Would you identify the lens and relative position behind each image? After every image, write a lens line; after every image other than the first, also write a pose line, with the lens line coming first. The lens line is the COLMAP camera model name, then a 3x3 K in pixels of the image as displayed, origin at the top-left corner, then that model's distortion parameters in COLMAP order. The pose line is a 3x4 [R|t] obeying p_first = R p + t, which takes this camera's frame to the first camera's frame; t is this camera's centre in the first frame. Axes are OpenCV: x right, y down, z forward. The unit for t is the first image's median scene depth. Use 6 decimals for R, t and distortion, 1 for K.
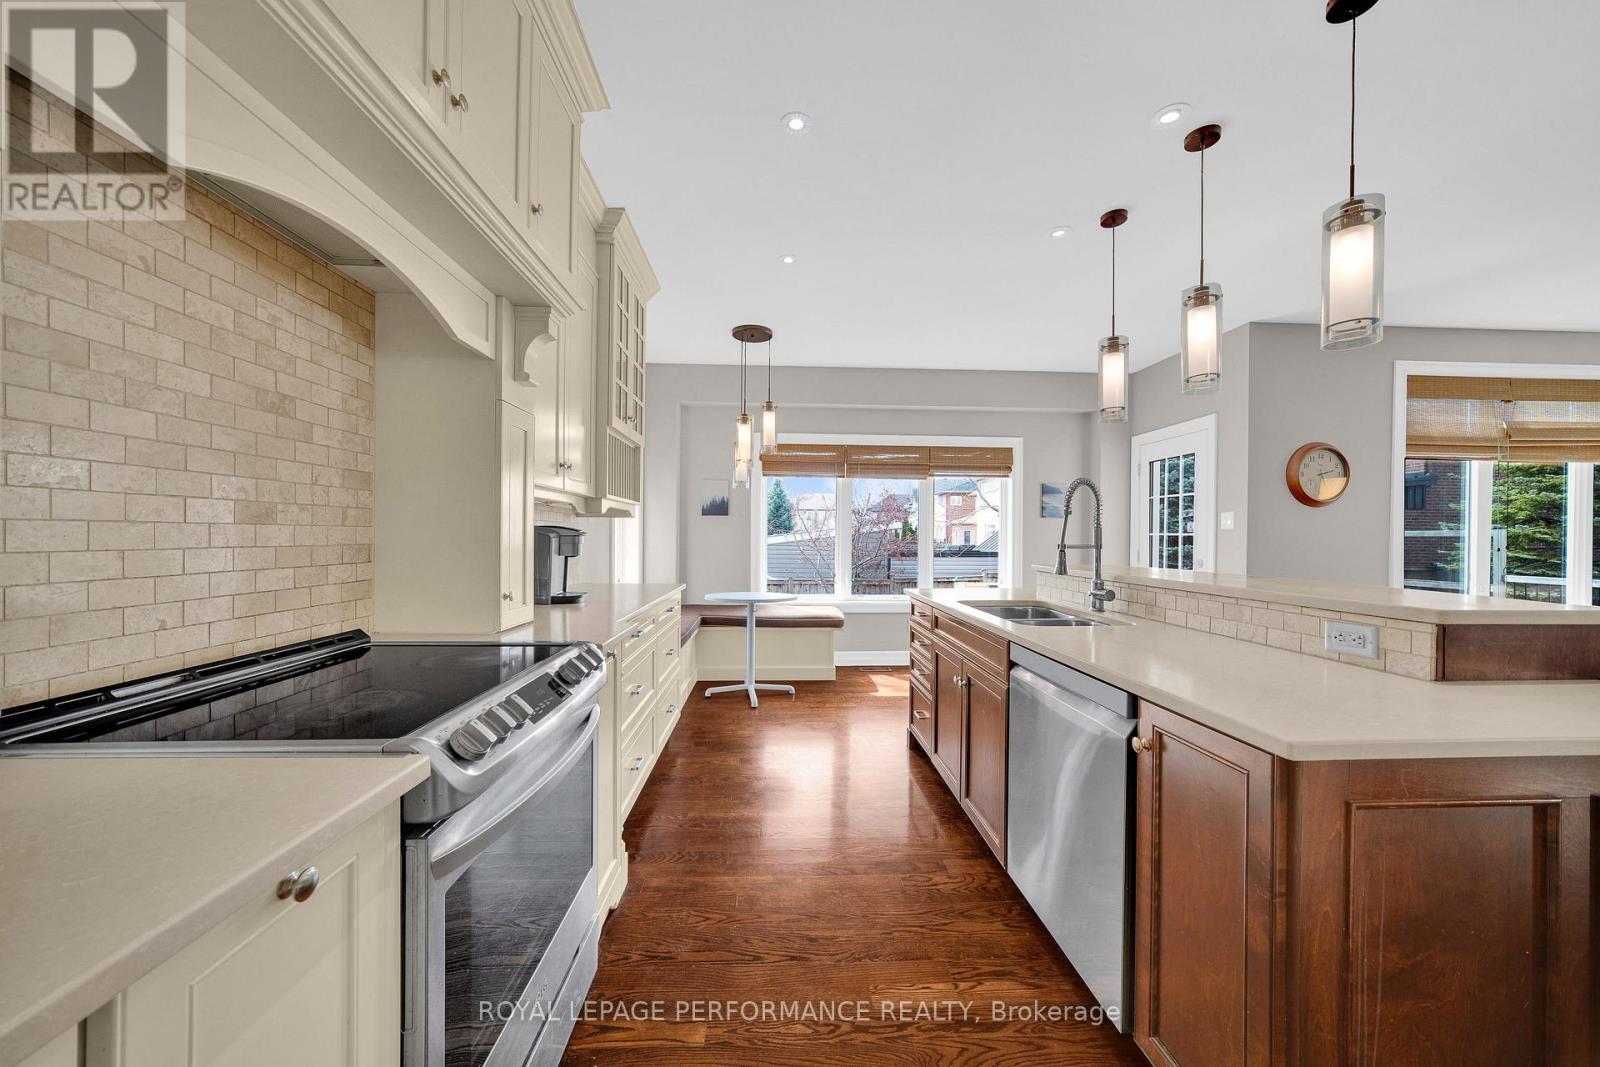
lens RADIAL K [[569.3, 0, 803.5], [0, 569.3, 534.4], [0, 0, 1]] dist [0.003404, 0.000289]
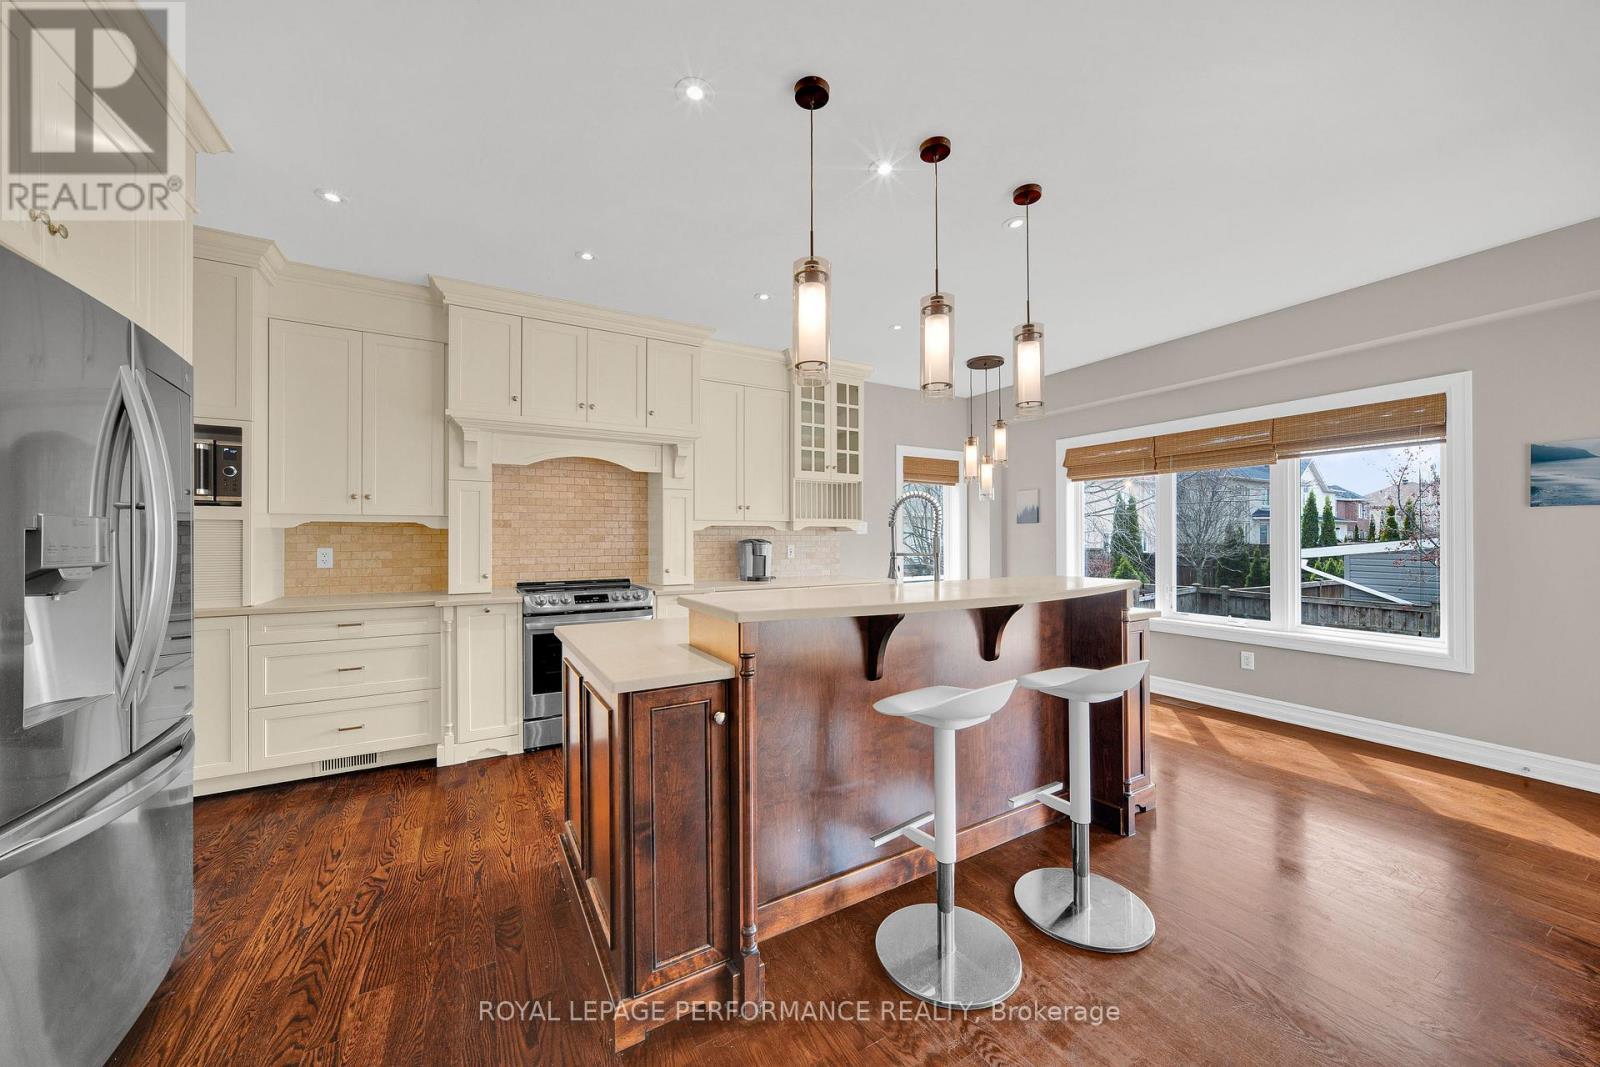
lens RADIAL K [[569.3, 0, 800.7], [0, 569.3, 535.0], [0, 0, 1]] dist [0.003404, 0.000289]
pose [[0.457673, -0.014492, -0.889003, 1.349845], [0.008060, 0.999894, -0.012150, -0.004587], [0.889084, -0.001605, 0.457741, 0.301054]]
